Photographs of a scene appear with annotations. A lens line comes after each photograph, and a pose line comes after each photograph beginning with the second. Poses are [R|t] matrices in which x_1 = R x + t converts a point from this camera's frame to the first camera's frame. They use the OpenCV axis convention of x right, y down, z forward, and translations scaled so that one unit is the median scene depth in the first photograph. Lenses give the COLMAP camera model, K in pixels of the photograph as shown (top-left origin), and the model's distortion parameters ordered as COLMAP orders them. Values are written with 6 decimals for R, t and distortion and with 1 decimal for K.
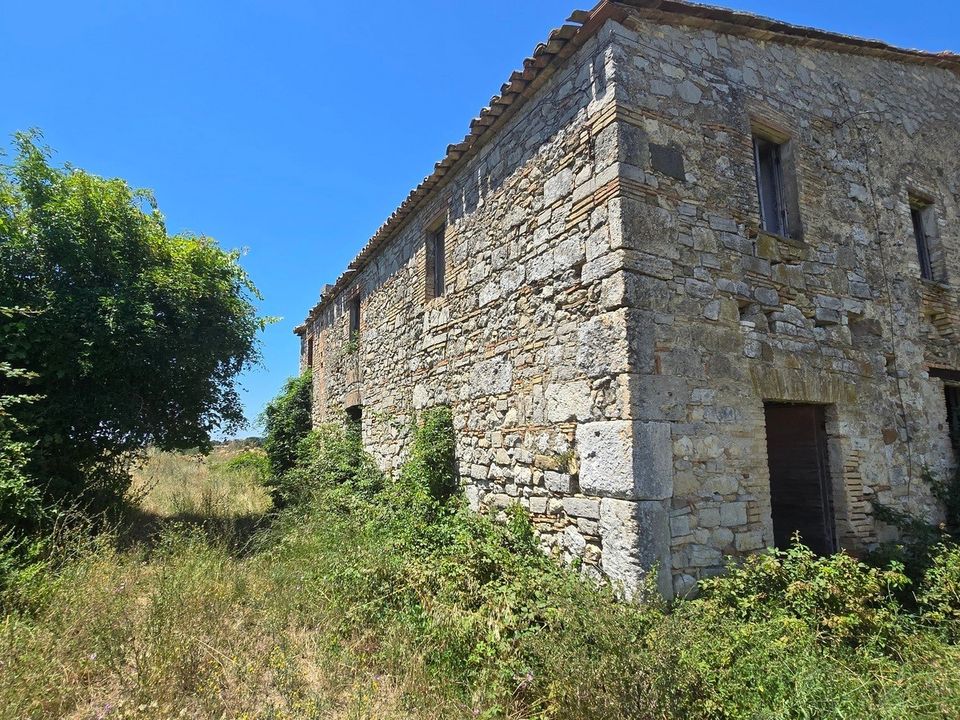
lens RADIAL K [[528.9, 0, 480.0], [0, 528.9, 360.0], [0, 0, 1]] dist [0.003181, -0.002157]
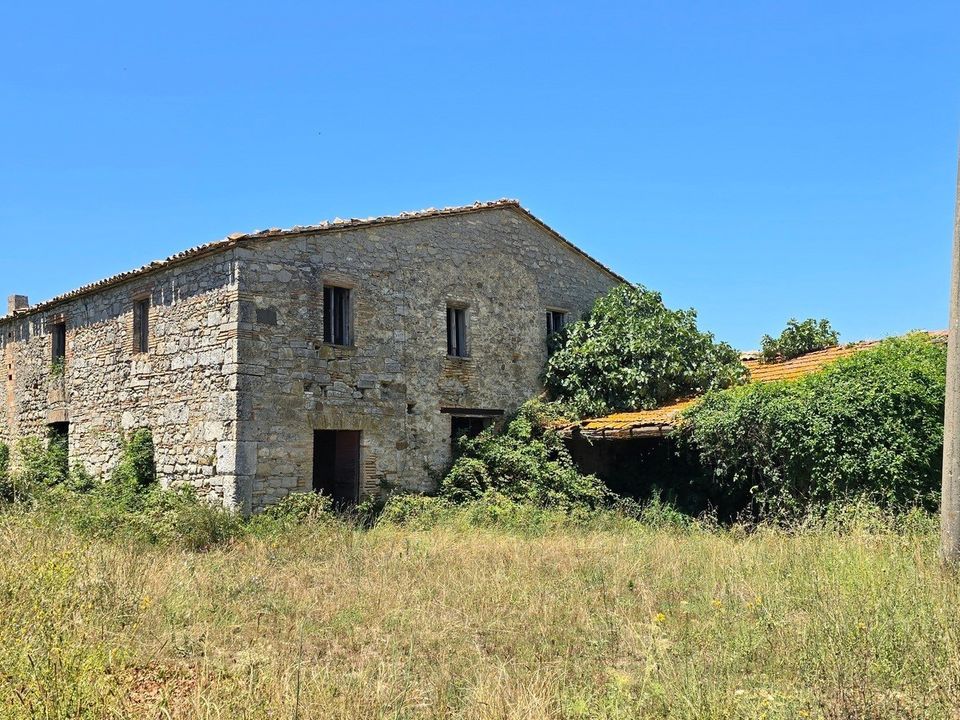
lens RADIAL K [[763.5, 0, 479.9], [0, 763.5, 386.9], [0, 0, 1]] dist [0.042960, -0.004421]
pose [[0.941492, 0.018832, 0.336510, 0.109732], [-0.042030, 0.997204, 0.061785, -0.261393], [-0.334406, -0.072313, 0.939651, -1.739402]]
